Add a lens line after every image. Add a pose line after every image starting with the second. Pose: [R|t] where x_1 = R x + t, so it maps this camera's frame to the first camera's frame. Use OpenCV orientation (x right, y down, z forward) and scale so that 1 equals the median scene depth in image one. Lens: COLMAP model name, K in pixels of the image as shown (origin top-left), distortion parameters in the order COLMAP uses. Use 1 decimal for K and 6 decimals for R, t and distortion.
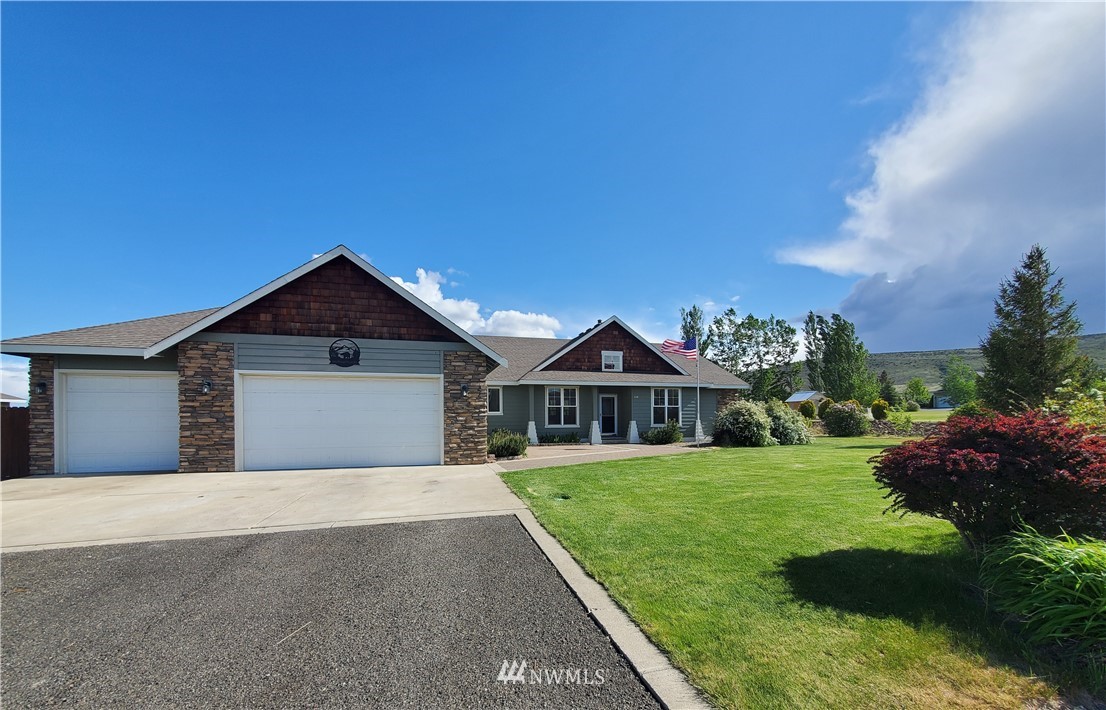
lens RADIAL K [[409.9, 0, 552.7], [0, 409.9, 419.7], [0, 0, 1]] dist [0.000949, 0.000017]
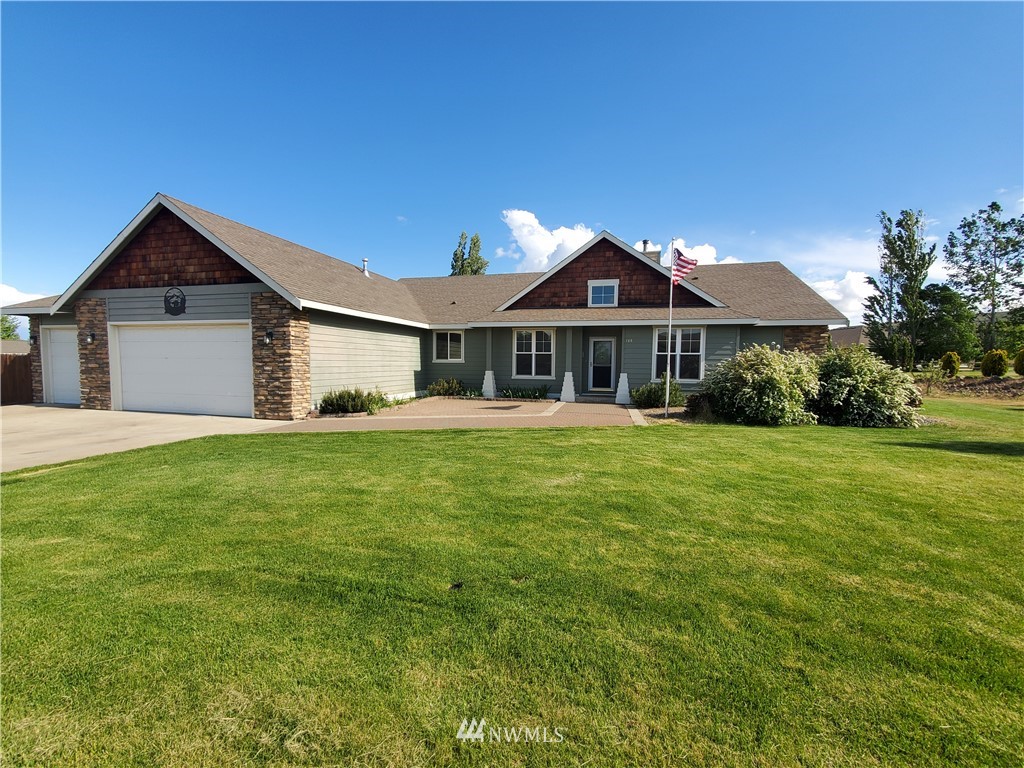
lens RADIAL K [[405.9, 0, 504.3], [0, 405.9, 388.6], [0, 0, 1]] dist [-0.000976, -0.000250]
pose [[0.878553, 0.046929, -0.475334, 0.553206], [-0.017305, 0.997636, 0.066510, -0.022589], [0.477332, -0.050207, 0.877288, 0.392139]]
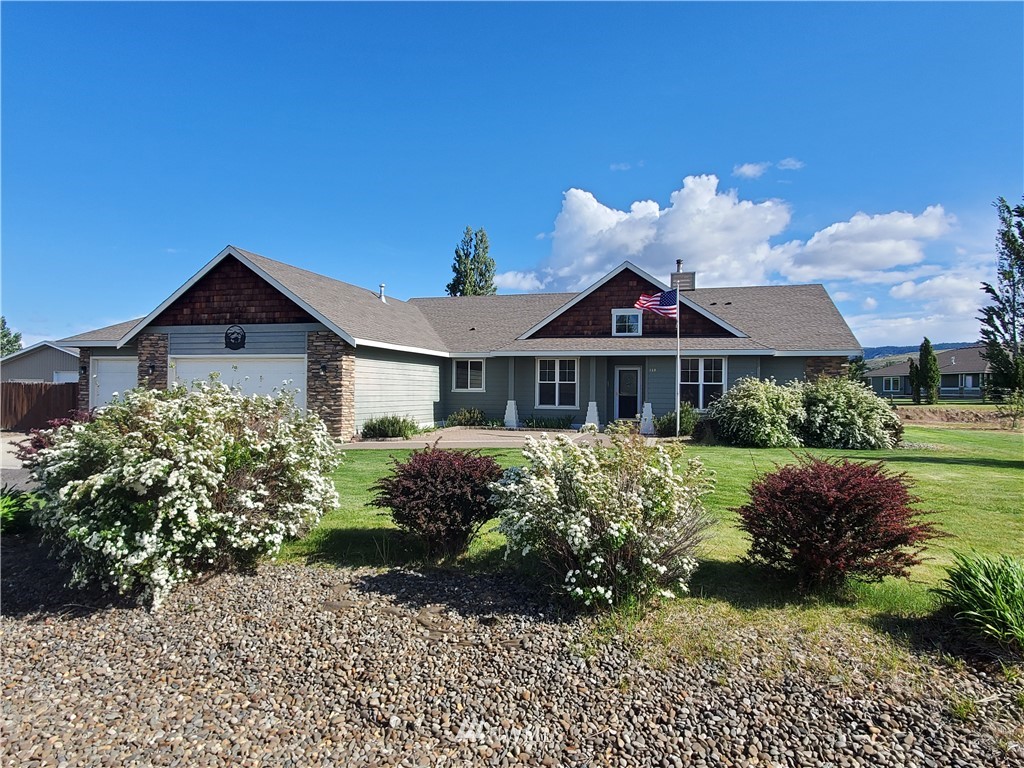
lens RADIAL K [[558.8, 0, 513.4], [0, 558.8, 387.9], [0, 0, 1]] dist [-0.002175, -0.000553]
pose [[0.870737, 0.014966, -0.491521, 0.739644], [-0.018769, 0.999820, -0.002807, -0.026081], [0.491391, 0.011669, 0.870861, 0.020874]]
